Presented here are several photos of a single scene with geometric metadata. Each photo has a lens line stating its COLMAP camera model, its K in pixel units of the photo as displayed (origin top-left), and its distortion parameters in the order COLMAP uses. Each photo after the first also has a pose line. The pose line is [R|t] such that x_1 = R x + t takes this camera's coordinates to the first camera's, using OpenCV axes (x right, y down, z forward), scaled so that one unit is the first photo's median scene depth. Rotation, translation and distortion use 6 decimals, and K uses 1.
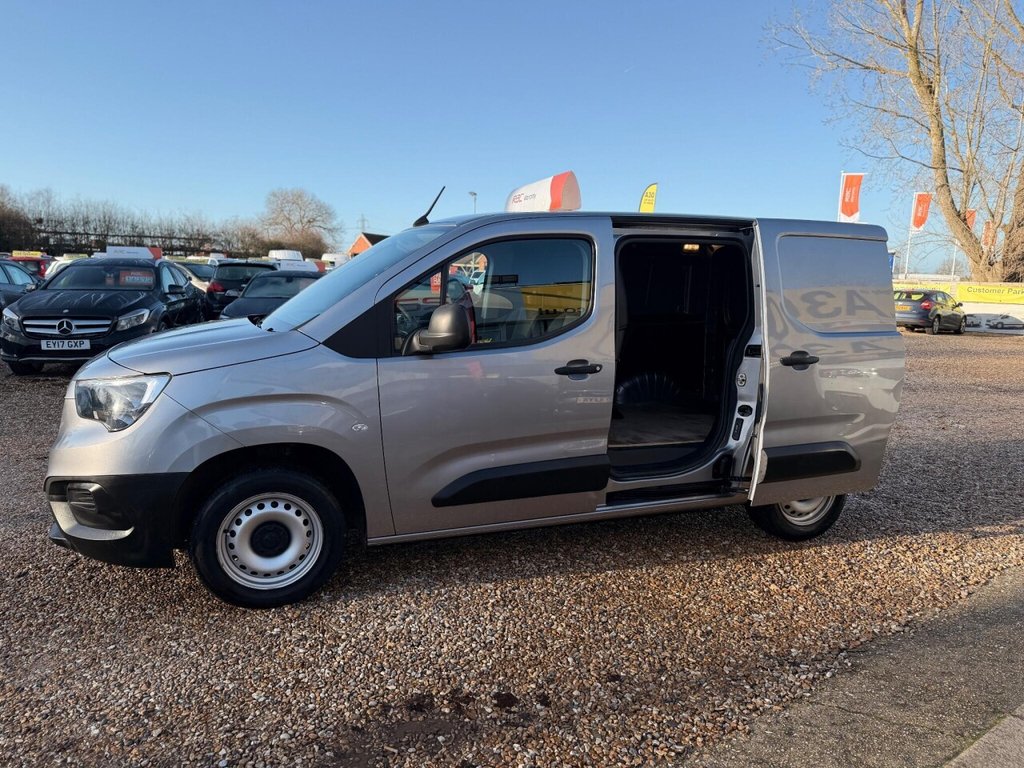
lens RADIAL K [[717.3, 0, 507.1], [0, 717.3, 385.0], [0, 0, 1]] dist [0.038008, -0.047617]
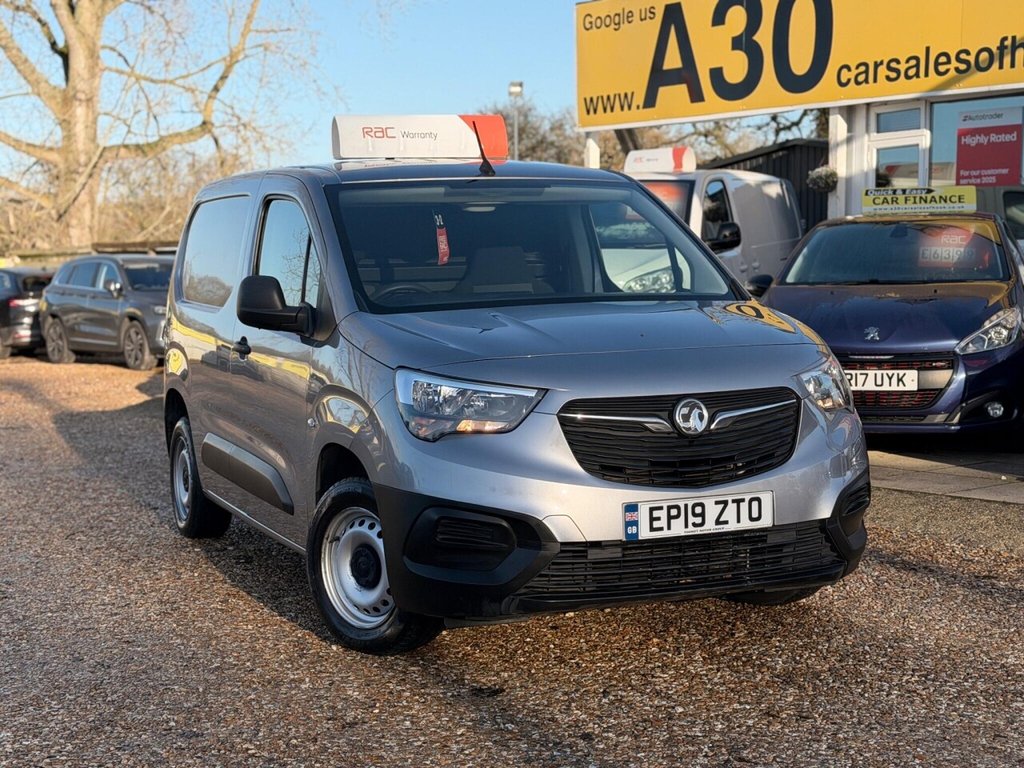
lens RADIAL K [[1707.4, 0, 505.3], [0, 1707.4, 401.5], [0, 0, 1]] dist [0.134740, 0.000000]
pose [[-0.029096, -0.105888, 0.993952, -2.126173], [0.161701, 0.980777, 0.109218, -0.201028], [-0.986411, 0.163901, -0.011414, 1.165075]]
